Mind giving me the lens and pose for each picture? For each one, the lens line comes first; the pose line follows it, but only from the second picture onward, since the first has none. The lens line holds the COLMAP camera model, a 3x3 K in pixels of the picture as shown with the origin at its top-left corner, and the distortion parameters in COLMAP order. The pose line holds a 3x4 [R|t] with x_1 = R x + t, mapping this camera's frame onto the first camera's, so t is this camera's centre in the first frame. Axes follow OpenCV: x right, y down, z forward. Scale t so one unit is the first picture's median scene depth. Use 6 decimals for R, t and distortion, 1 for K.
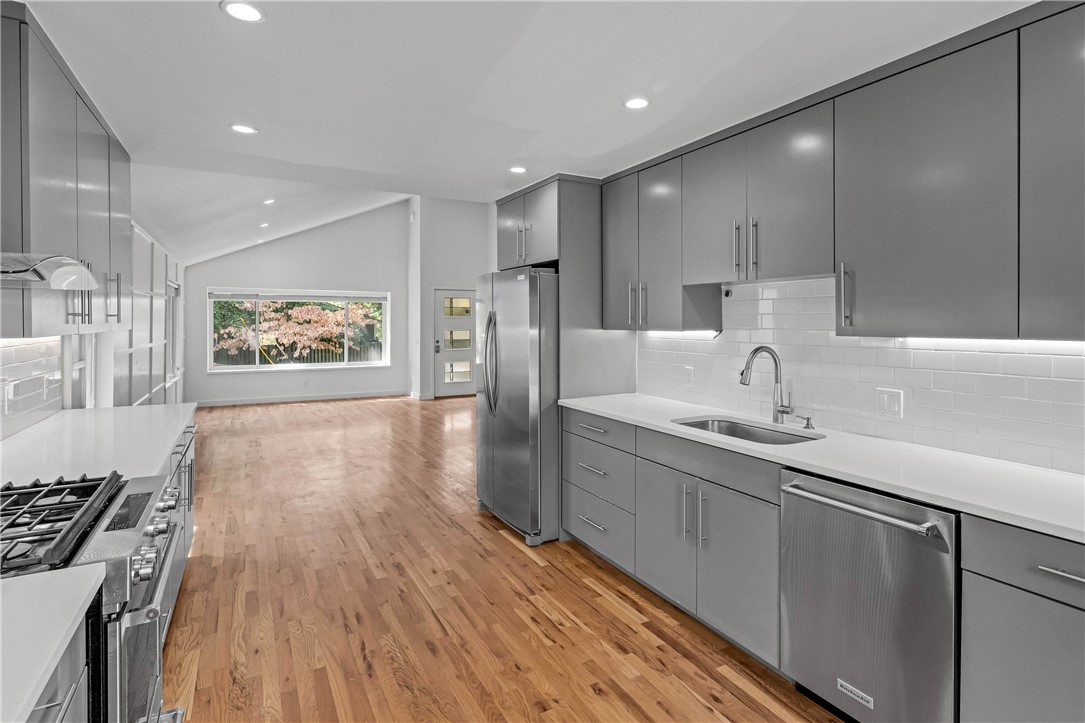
lens RADIAL K [[544.2, 0, 559.3], [0, 544.2, 321.5], [0, 0, 1]] dist [-0.001906, -0.000734]
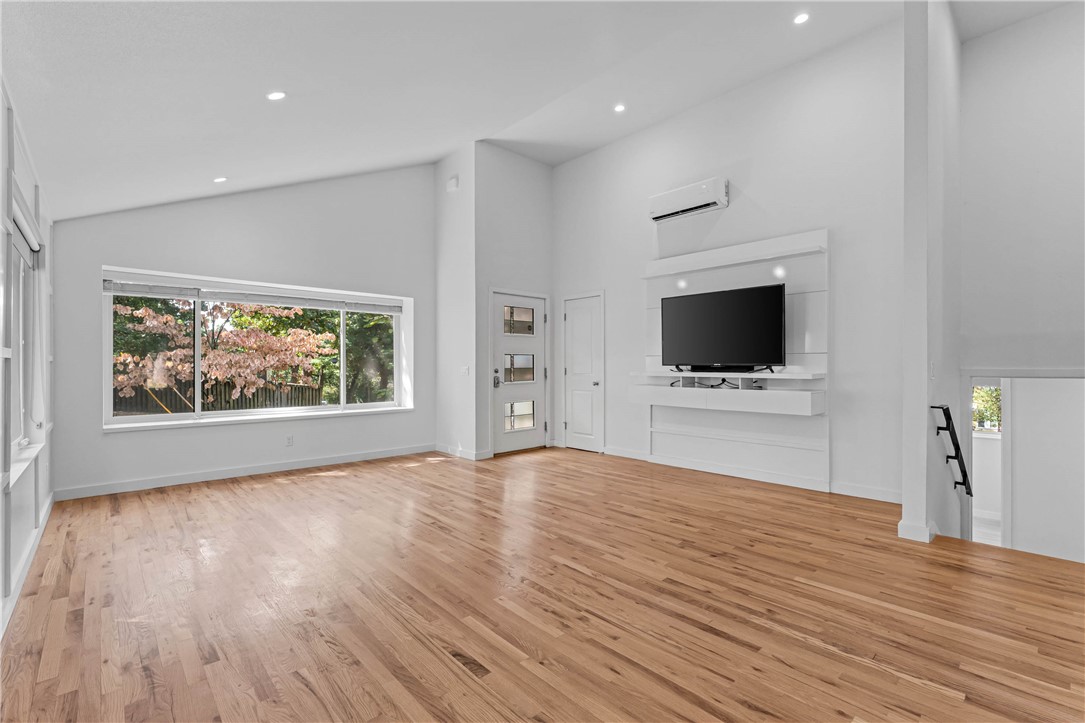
lens RADIAL K [[490.9, 0, 542.3], [0, 490.9, 362.3], [0, 0, 1]] dist [0.004112, 0.000774]
pose [[0.979327, -0.002828, 0.202264, -0.327293], [0.003541, 0.999989, -0.003164, 0.032194], [-0.202253, 0.003814, 0.979326, 0.448527]]
